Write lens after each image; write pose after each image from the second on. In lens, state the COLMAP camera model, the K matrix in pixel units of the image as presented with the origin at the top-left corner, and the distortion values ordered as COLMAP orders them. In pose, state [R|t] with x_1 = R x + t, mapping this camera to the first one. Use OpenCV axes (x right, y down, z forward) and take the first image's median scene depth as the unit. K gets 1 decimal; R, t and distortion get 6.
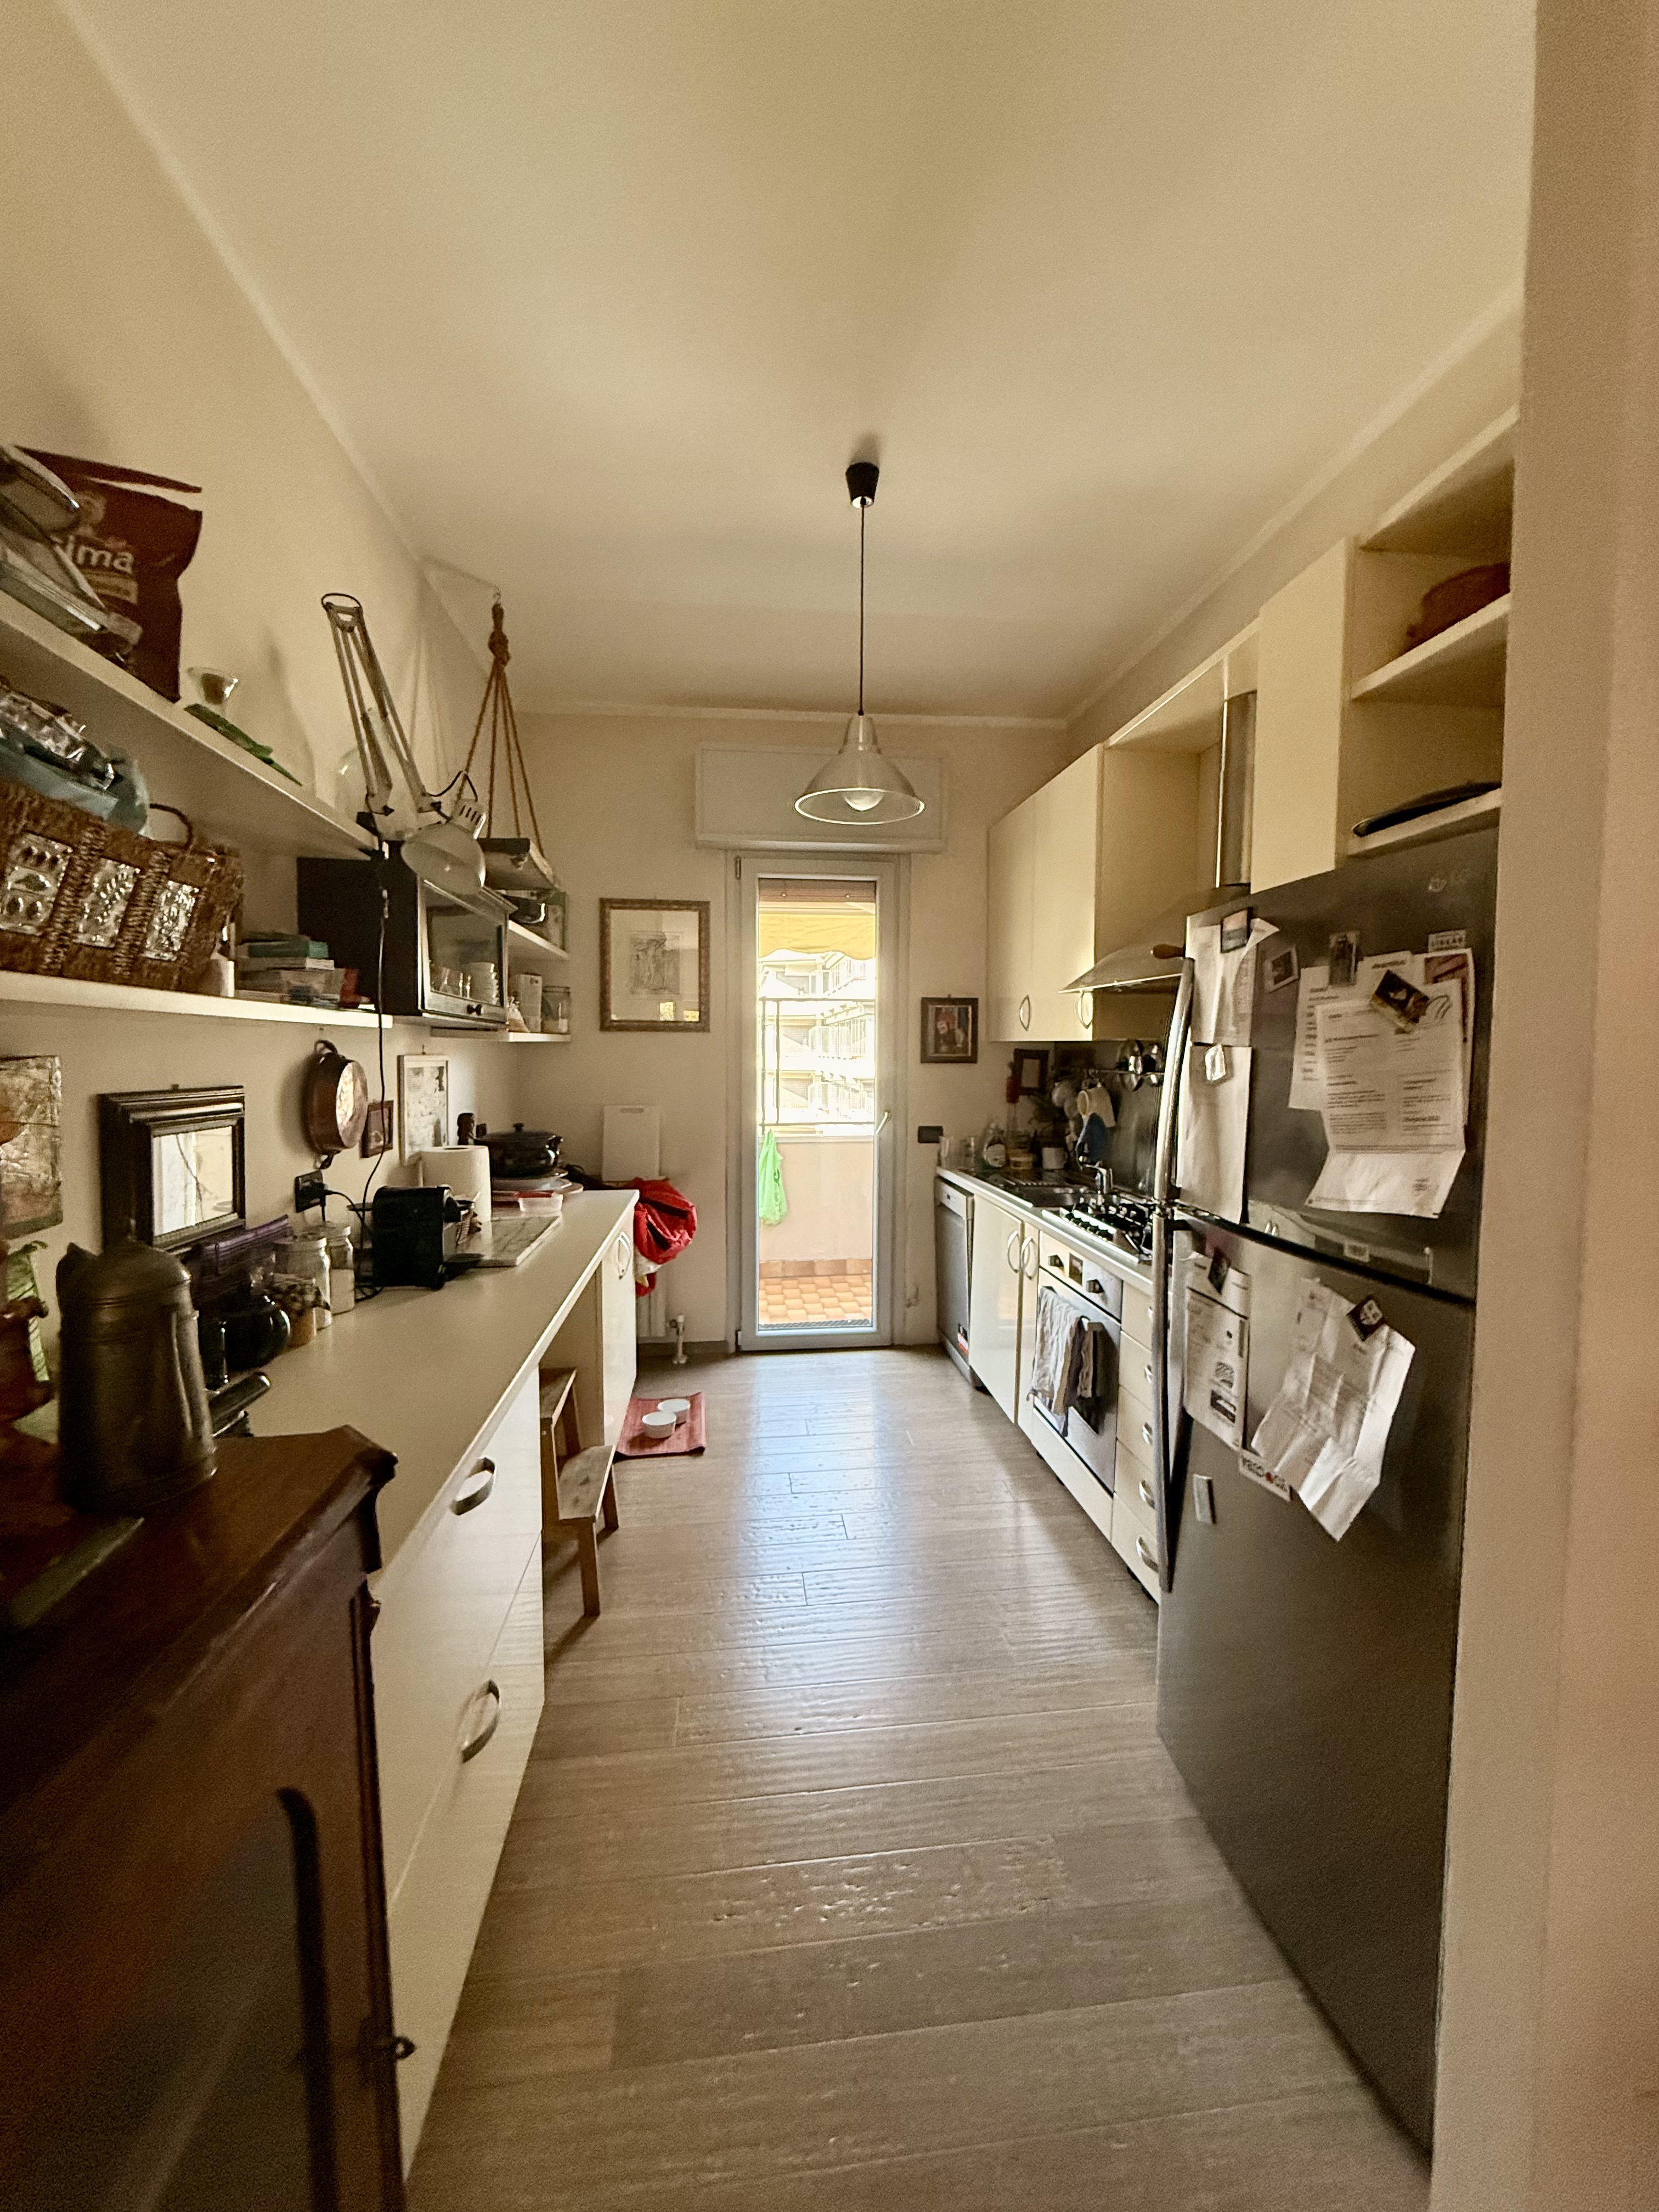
lens RADIAL K [[883.2, 0, 827.6], [0, 883.2, 1098.8], [0, 0, 1]] dist [0.000035, -0.000148]
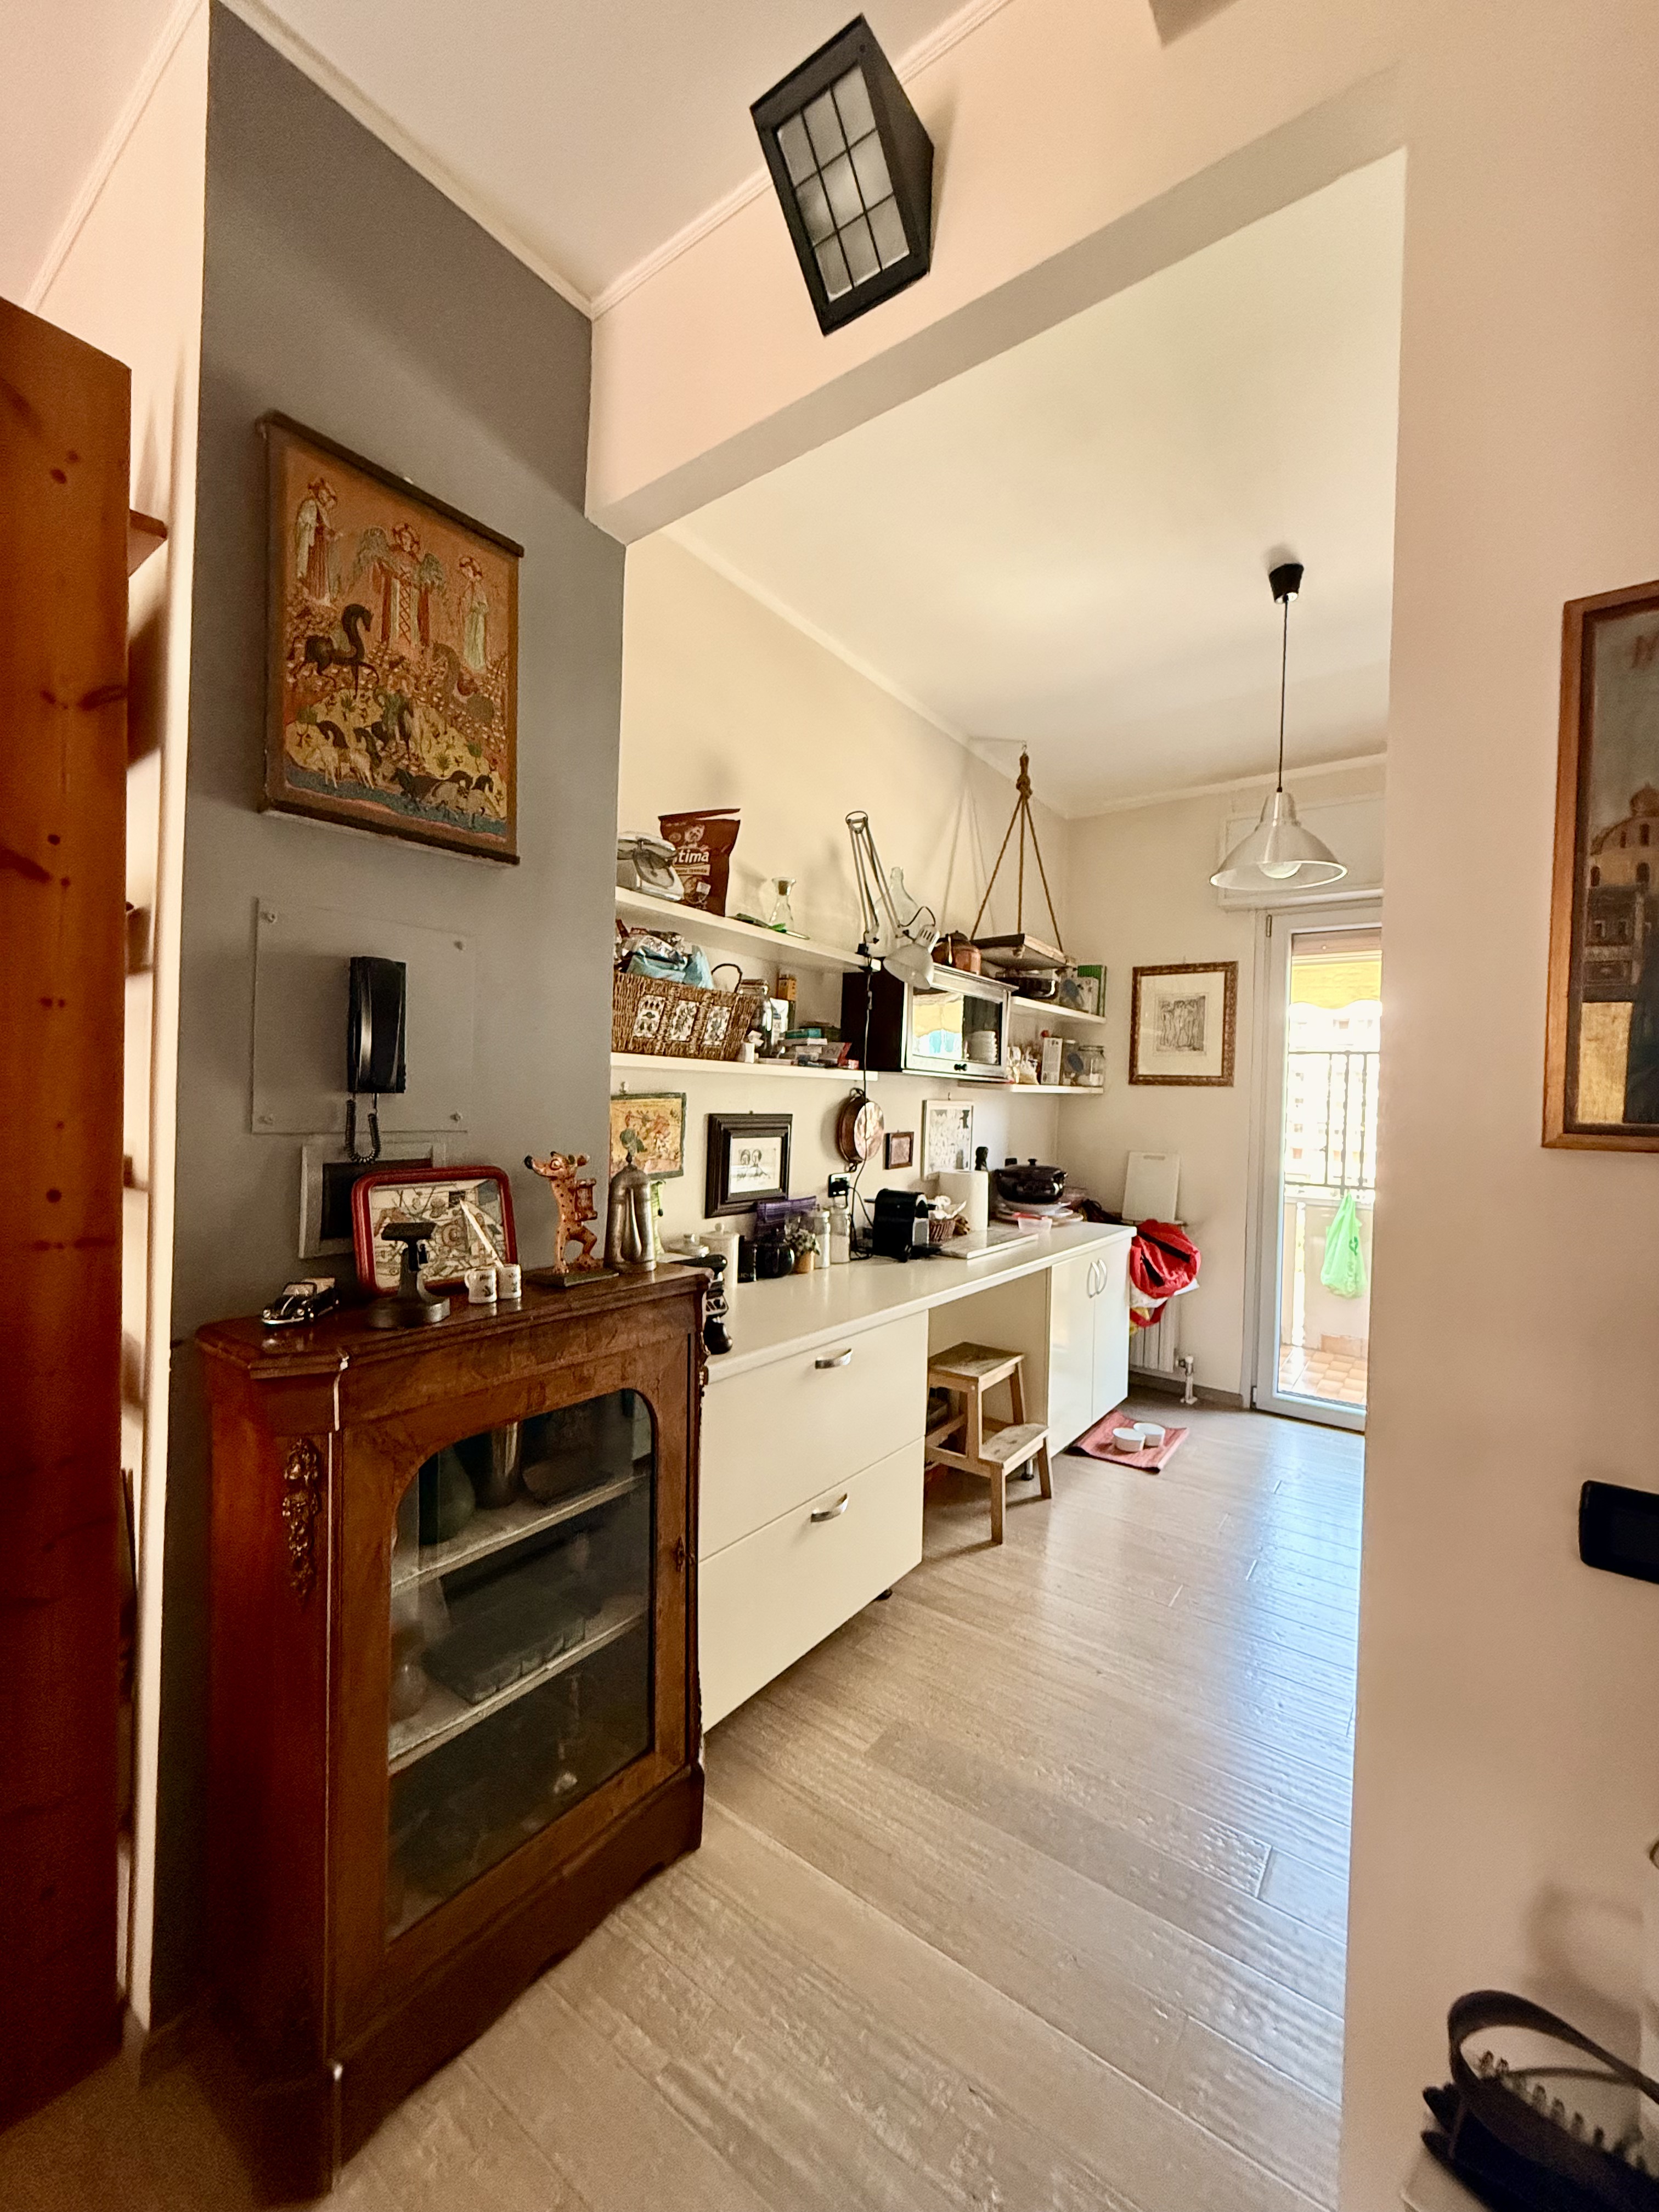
lens RADIAL K [[883.2, 0, 827.6], [0, 883.2, 1098.8], [0, 0, 1]] dist [0.000035, -0.000148]
pose [[0.732137, 0.021745, -0.680810, 0.308758], [-0.062848, 0.997383, -0.035730, 0.007148], [0.678252, 0.068947, 0.731588, -0.106091]]
